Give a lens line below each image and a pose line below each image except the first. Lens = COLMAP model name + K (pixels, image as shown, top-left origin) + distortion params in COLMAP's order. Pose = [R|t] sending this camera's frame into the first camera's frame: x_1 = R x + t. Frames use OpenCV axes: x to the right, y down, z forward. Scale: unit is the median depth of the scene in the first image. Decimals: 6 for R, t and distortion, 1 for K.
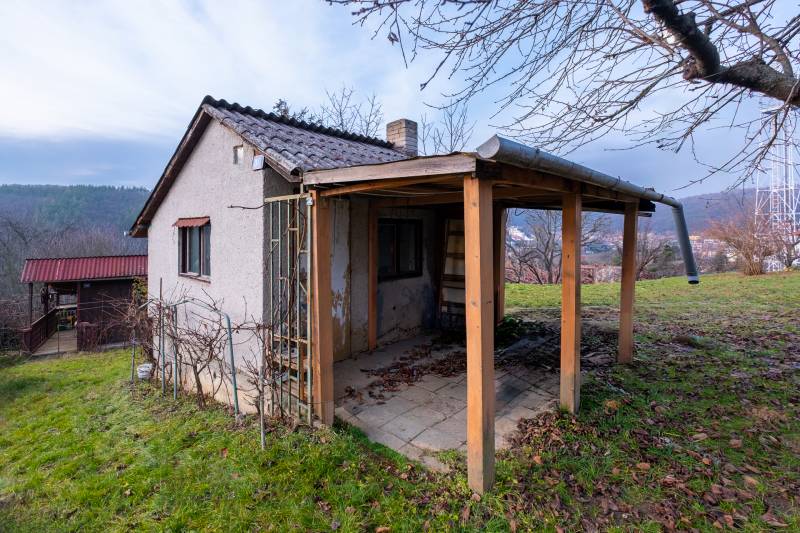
lens RADIAL K [[361.3, 0, 360.4], [0, 361.3, 229.9], [0, 0, 1]] dist [0.000771, -0.000120]
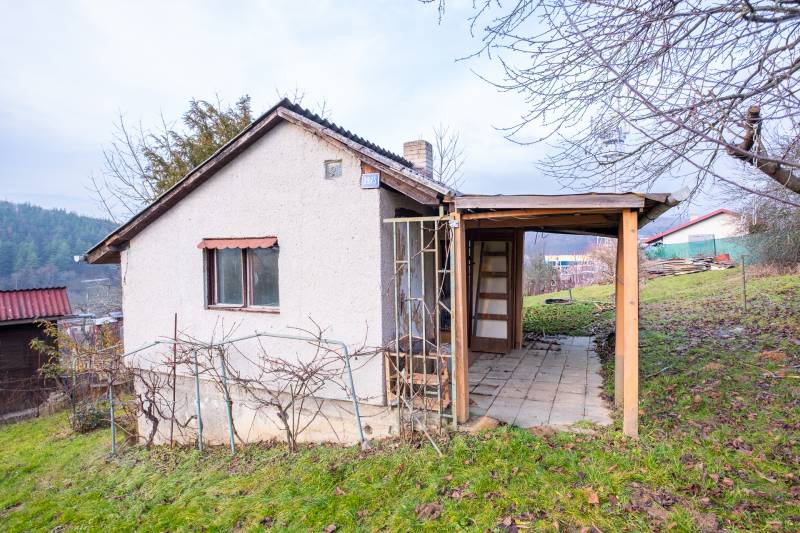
lens RADIAL K [[411.5, 0, 400.0], [0, 411.5, 266.5], [0, 0, 1]] dist [-0.002188, -0.000685]
pose [[0.905377, -0.022866, 0.423992, -0.592559], [0.007469, 0.999252, 0.037941, -0.000607], [-0.424543, -0.031184, 0.904871, -0.022982]]
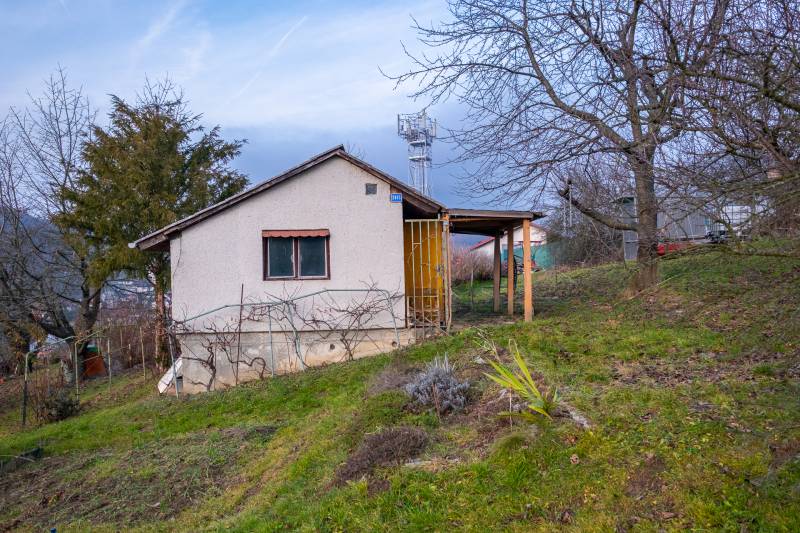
lens RADIAL K [[562.3, 0, 380.5], [0, 562.3, 267.4], [0, 0, 1]] dist [0.004821, 0.002334]
pose [[0.645017, -0.010308, 0.764098, -1.933321], [0.015557, 0.999879, 0.000356, 0.108816], [-0.764010, 0.011658, 0.645100, -0.504329]]
